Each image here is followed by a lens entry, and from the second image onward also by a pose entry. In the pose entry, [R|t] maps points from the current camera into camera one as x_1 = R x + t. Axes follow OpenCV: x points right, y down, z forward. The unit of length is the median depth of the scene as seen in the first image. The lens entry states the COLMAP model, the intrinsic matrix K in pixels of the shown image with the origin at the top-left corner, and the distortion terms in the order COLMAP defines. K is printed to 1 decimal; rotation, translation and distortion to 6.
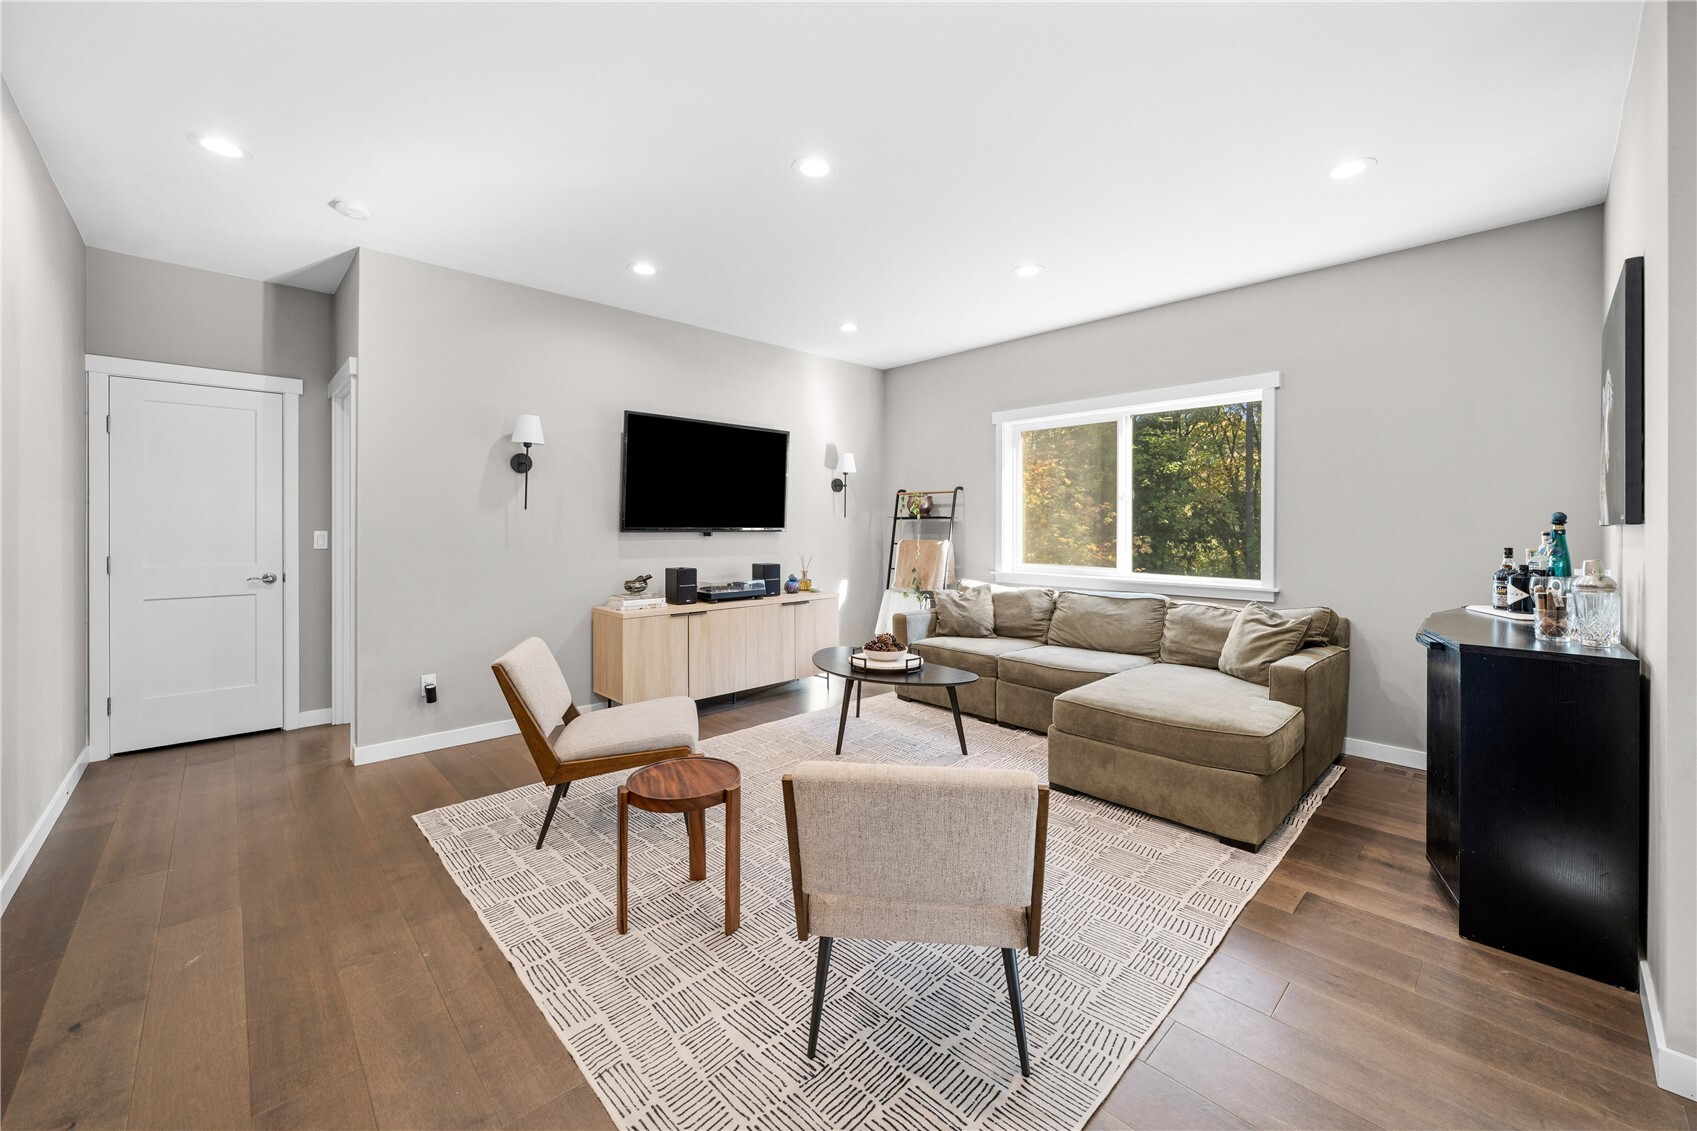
lens RADIAL K [[659.3, 0, 850.0], [0, 659.3, 527.8], [0, 0, 1]] dist [-0.001165, -0.000089]
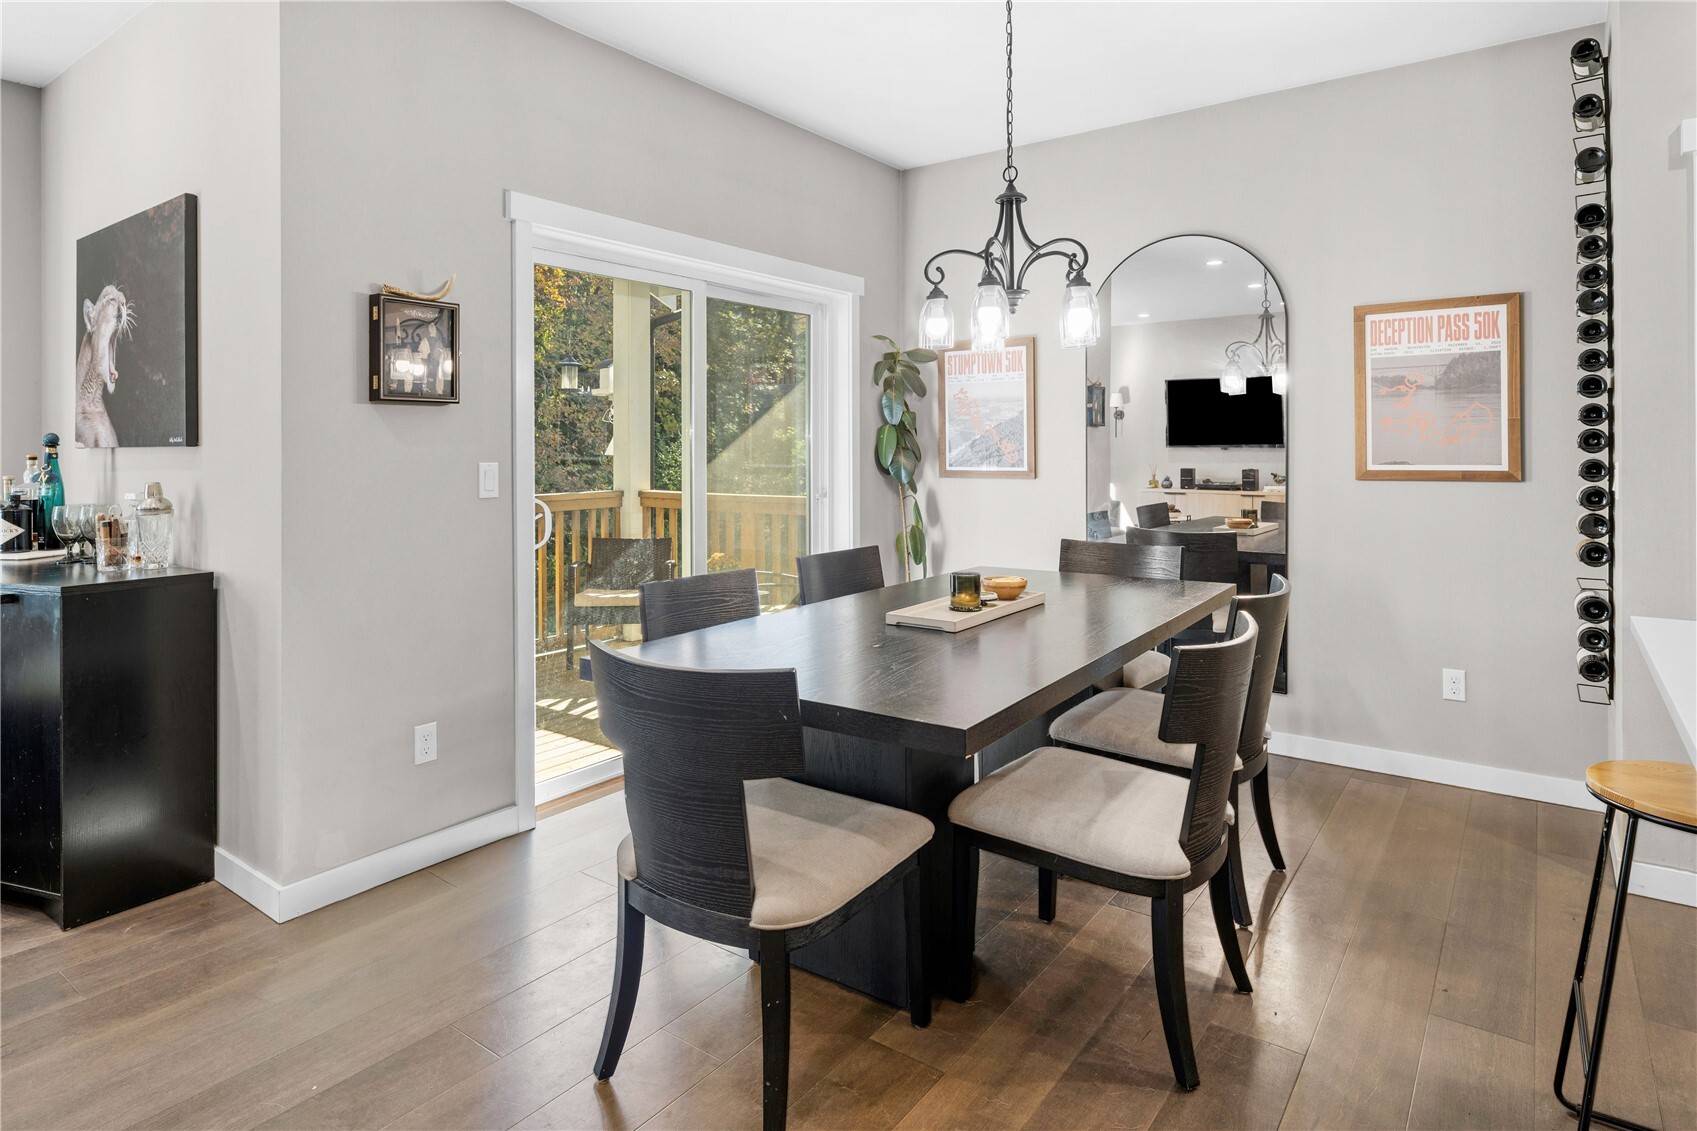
lens RADIAL K [[949.2, 0, 841.8], [0, 949.2, 443.9], [0, 0, 1]] dist [0.000774, -0.000067]
pose [[-0.171559, 0.002099, 0.985172, -0.225920], [0.005370, 0.999985, -0.001195, -0.001309], [-0.985159, 0.005085, -0.171567, 0.106374]]
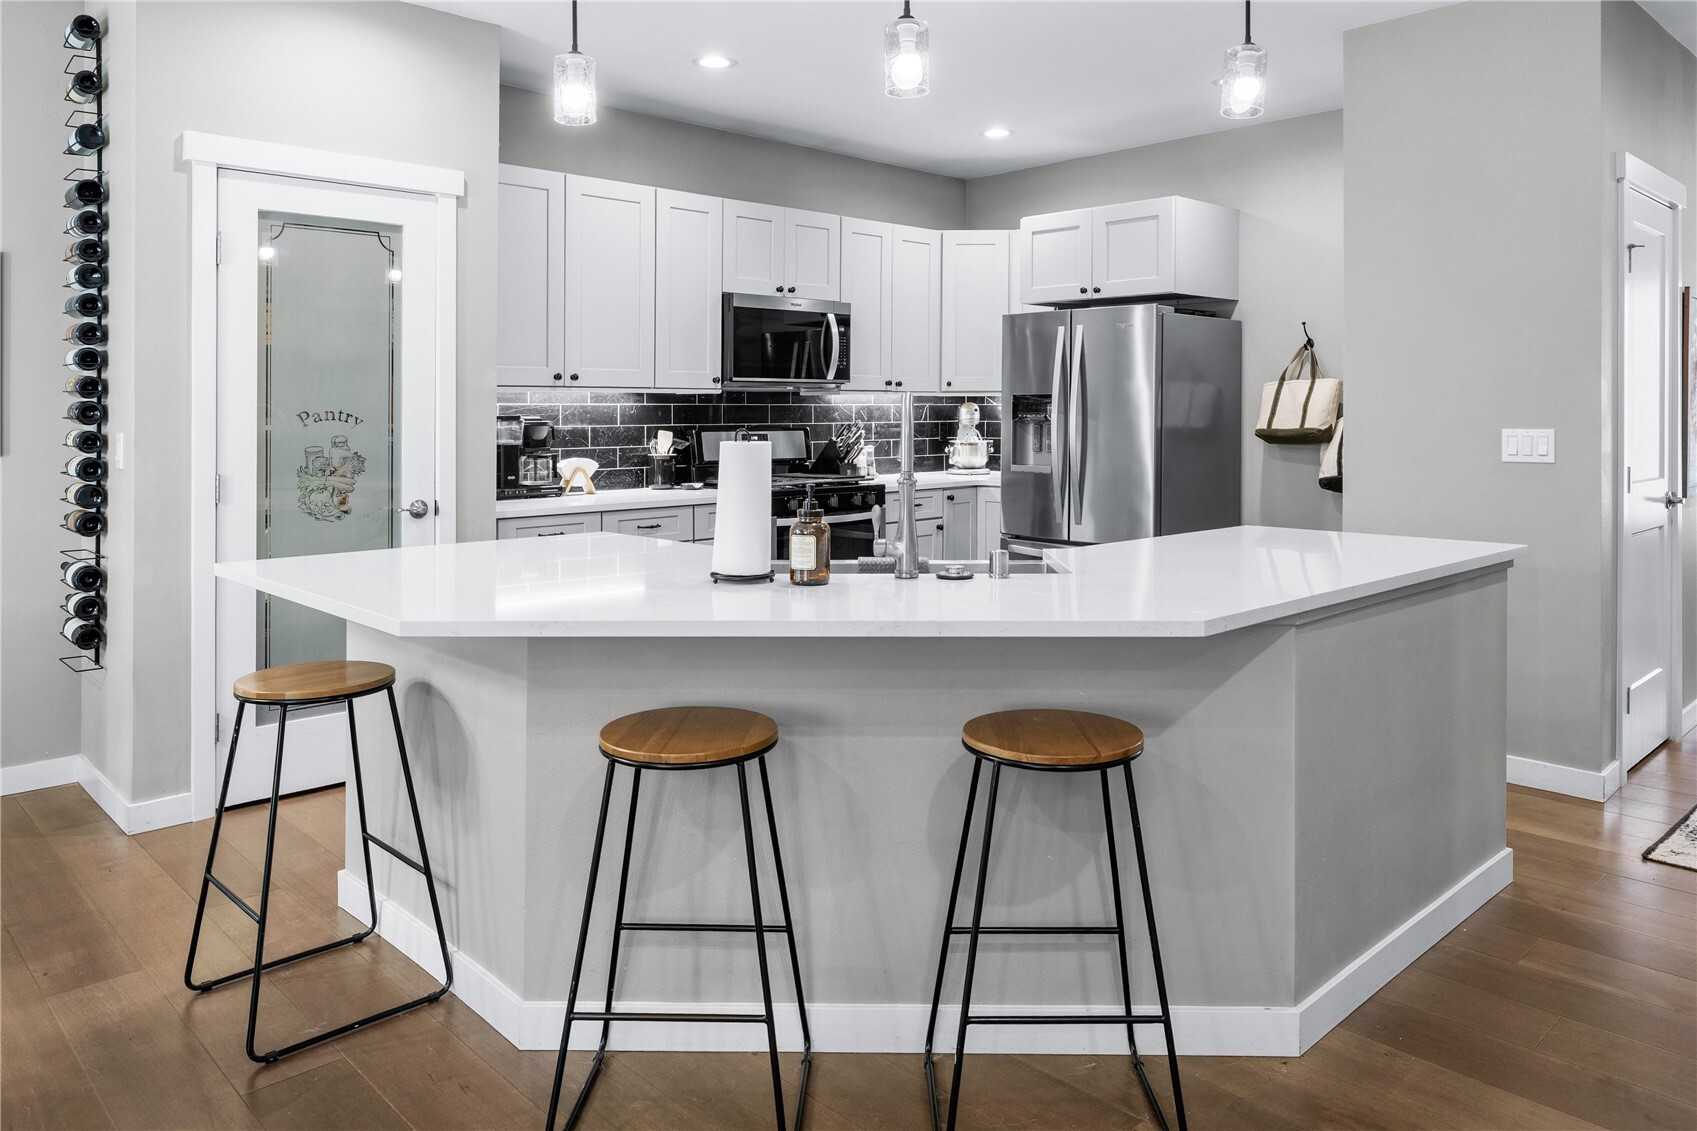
lens RADIAL K [[1176.4, 0, 848.7], [0, 1176.4, 414.2], [0, 0, 1]] dist [-0.003220, -0.000944]
pose [[-0.999998, -0.000702, -0.001777, -0.197728], [-0.000706, 0.999997, 0.002538, -0.002976], [0.001775, 0.002540, -0.999995, 0.333430]]
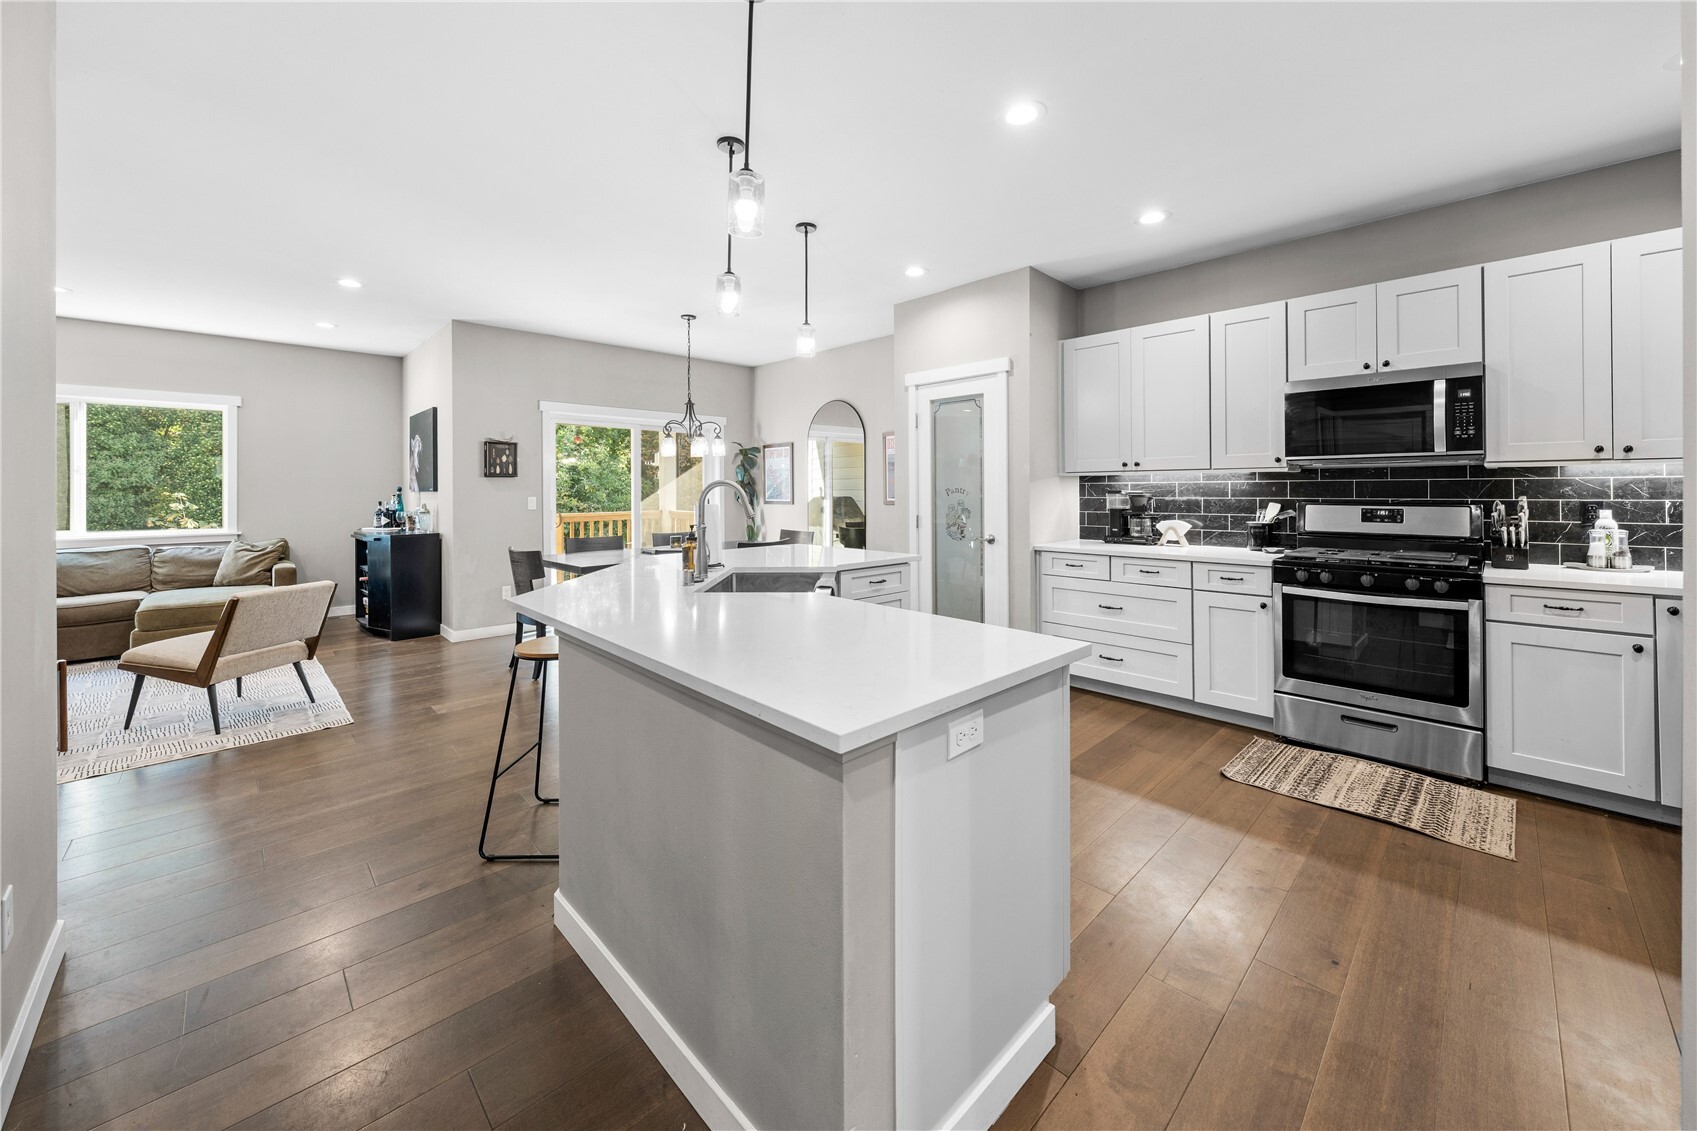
lens RADIAL K [[643.5, 0, 860.3], [0, 643.5, 486.2], [0, 0, 1]] dist [0.000534, 0.000078]
pose [[-0.019372, 0.000868, 0.999812, -0.886321], [0.007087, 0.999975, -0.000730, -0.007021], [-0.999787, 0.007072, -0.019378, -0.447662]]
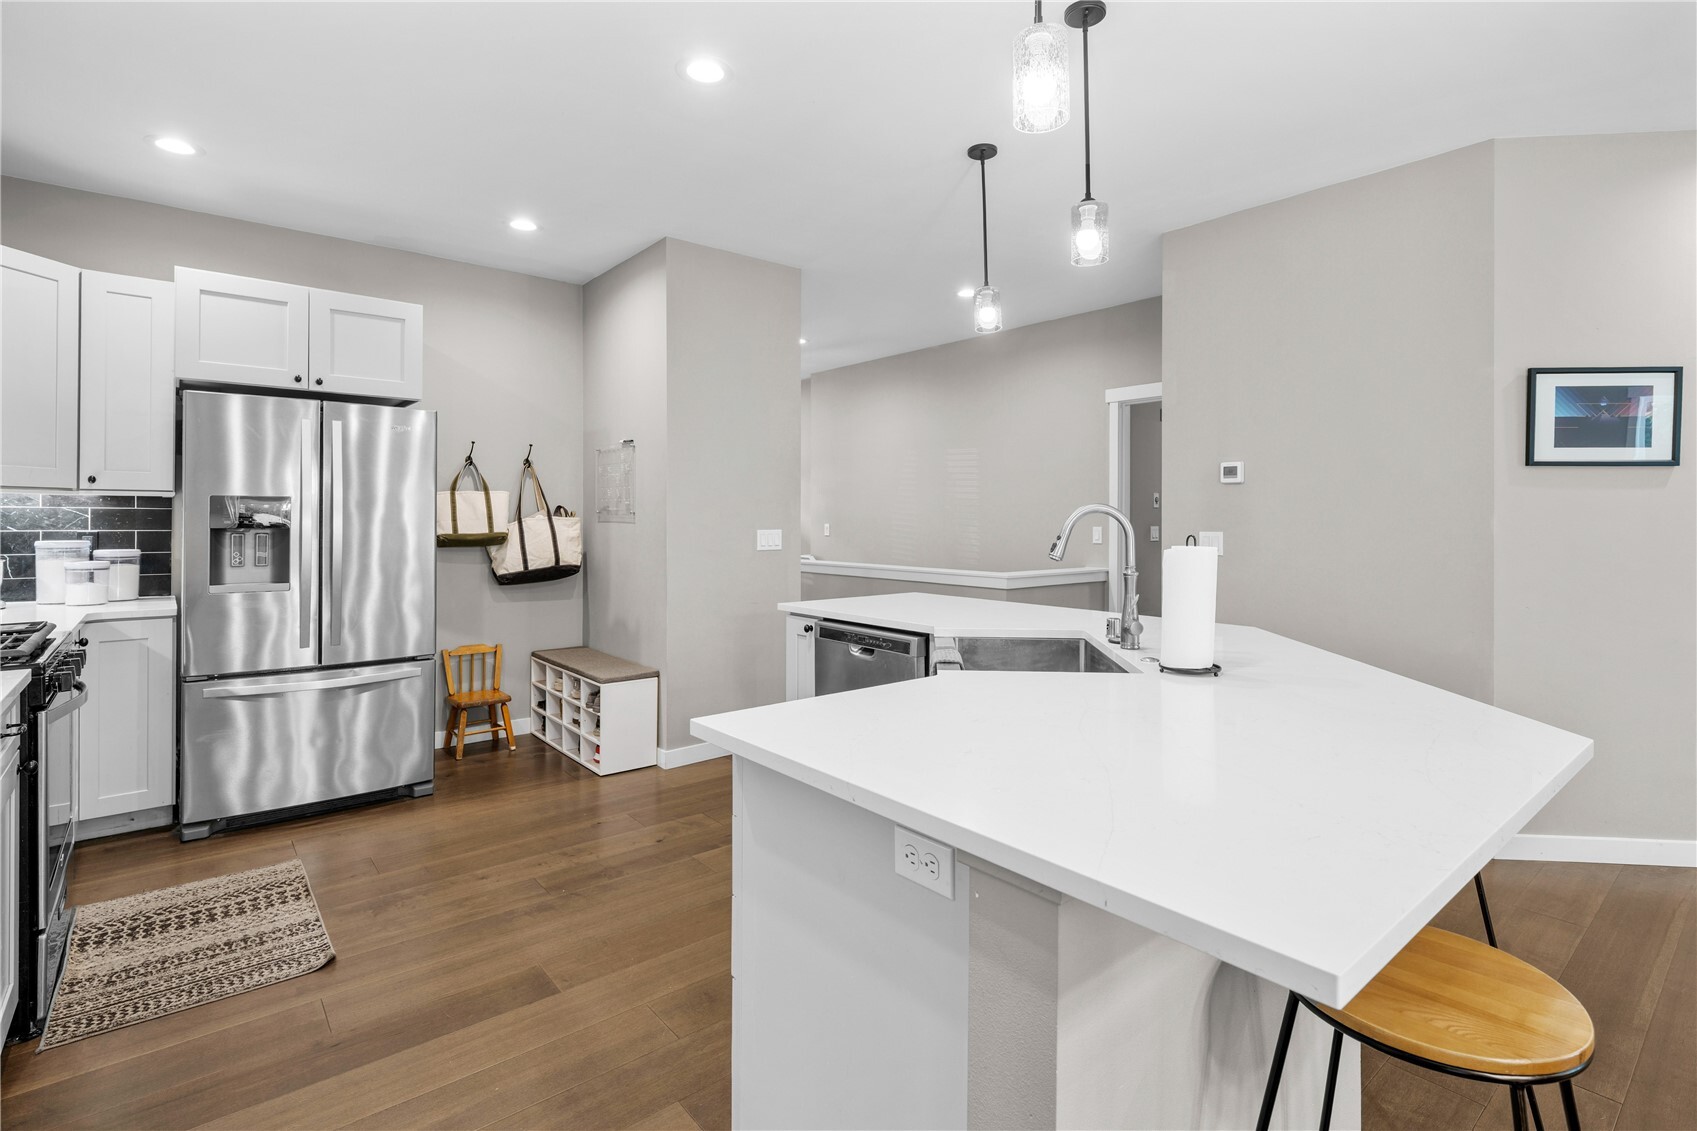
lens RADIAL K [[816.1, 0, 855.6], [0, 816.1, 517.8], [0, 0, 1]] dist [0.000629, 0.000002]
pose [[-0.067560, -0.000959, -0.997715, 0.341293], [-0.006488, 0.999979, -0.000522, -0.005449], [0.997694, 0.006438, -0.067565, -0.448173]]
